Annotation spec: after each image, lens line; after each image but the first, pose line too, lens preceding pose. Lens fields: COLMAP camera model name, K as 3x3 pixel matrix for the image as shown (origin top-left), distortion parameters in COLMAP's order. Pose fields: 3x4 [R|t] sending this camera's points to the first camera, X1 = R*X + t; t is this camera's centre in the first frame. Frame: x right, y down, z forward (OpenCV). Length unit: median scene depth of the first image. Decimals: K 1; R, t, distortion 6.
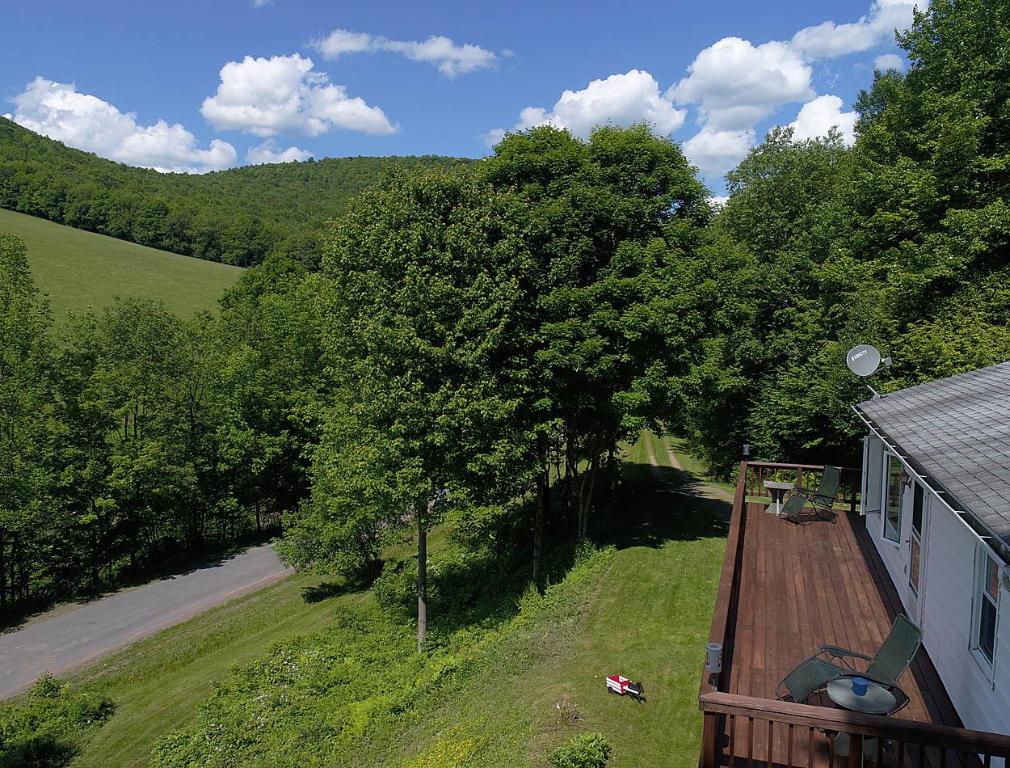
lens RADIAL K [[764.0, 0, 505.0], [0, 764.0, 384.0], [0, 0, 1]] dist [-0.018827, 0.003657]
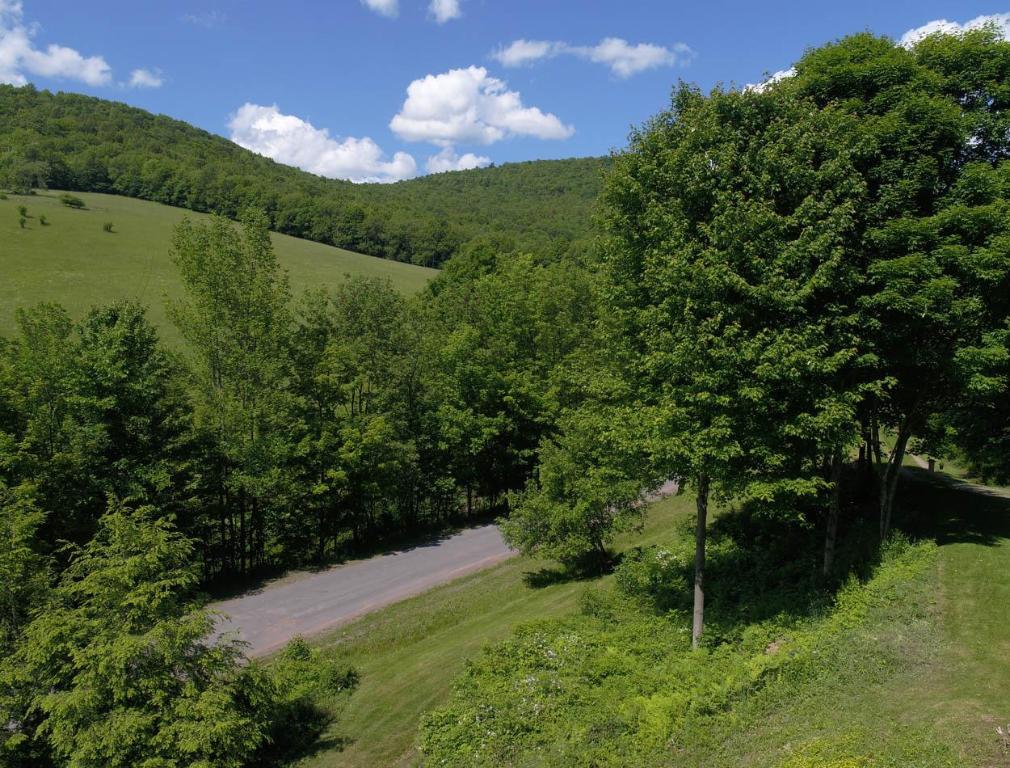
lens RADIAL K [[764.0, 0, 505.0], [0, 764.0, 384.0], [0, 0, 1]] dist [-0.018827, 0.003657]
pose [[0.974534, 0.015867, -0.223679, -0.081968], [-0.016343, 0.999866, -0.000275, 0.032319], [0.223645, 0.003923, 0.974663, 0.059047]]
